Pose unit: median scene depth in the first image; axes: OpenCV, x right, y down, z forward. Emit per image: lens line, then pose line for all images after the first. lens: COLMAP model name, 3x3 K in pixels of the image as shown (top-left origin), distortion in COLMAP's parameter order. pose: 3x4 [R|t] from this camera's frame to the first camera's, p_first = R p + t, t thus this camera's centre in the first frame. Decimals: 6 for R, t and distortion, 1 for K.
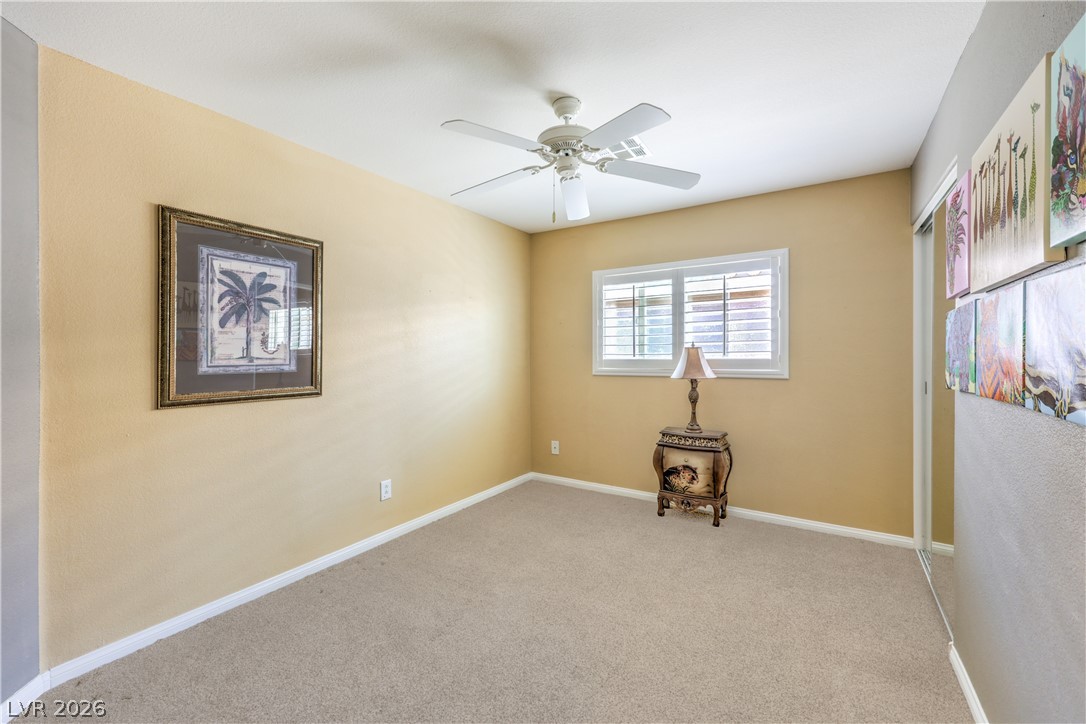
lens RADIAL K [[433.8, 0, 543.0], [0, 433.8, 362.0], [0, 0, 1]] dist [-0.000216, -0.000145]
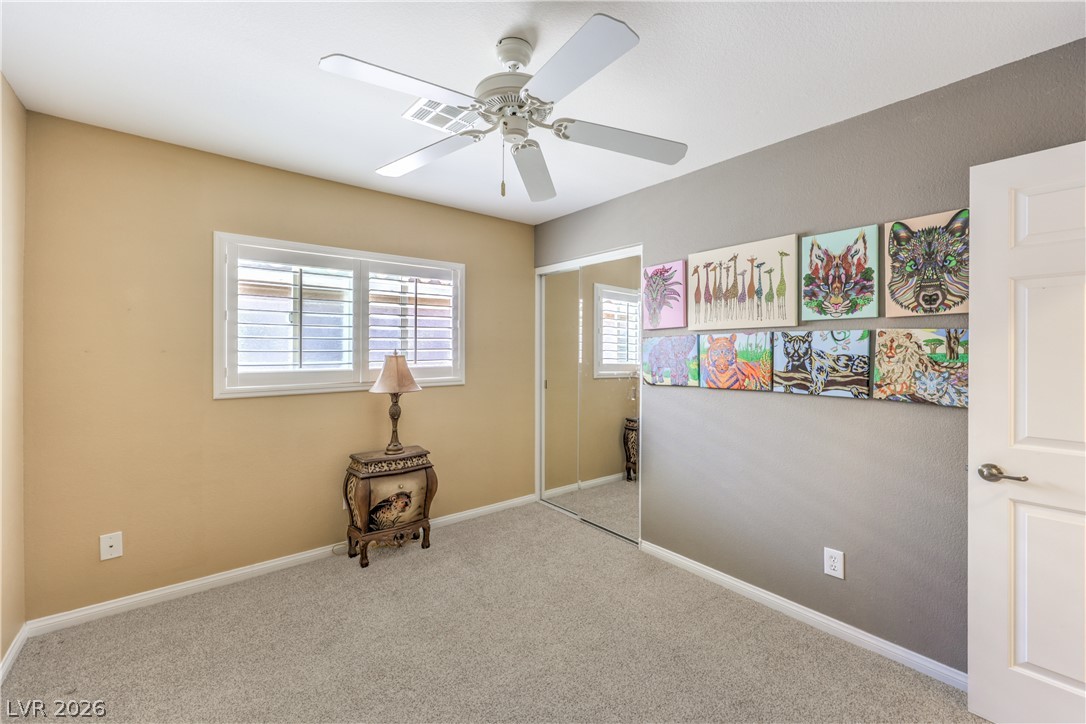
lens RADIAL K [[453.2, 0, 545.6], [0, 453.2, 355.9], [0, 0, 1]] dist [0.000870, 0.000030]
pose [[0.312651, -0.007135, 0.949841, -0.434077], [0.018668, 0.999825, 0.001366, -0.029553], [-0.949685, 0.017304, 0.312729, 0.436618]]
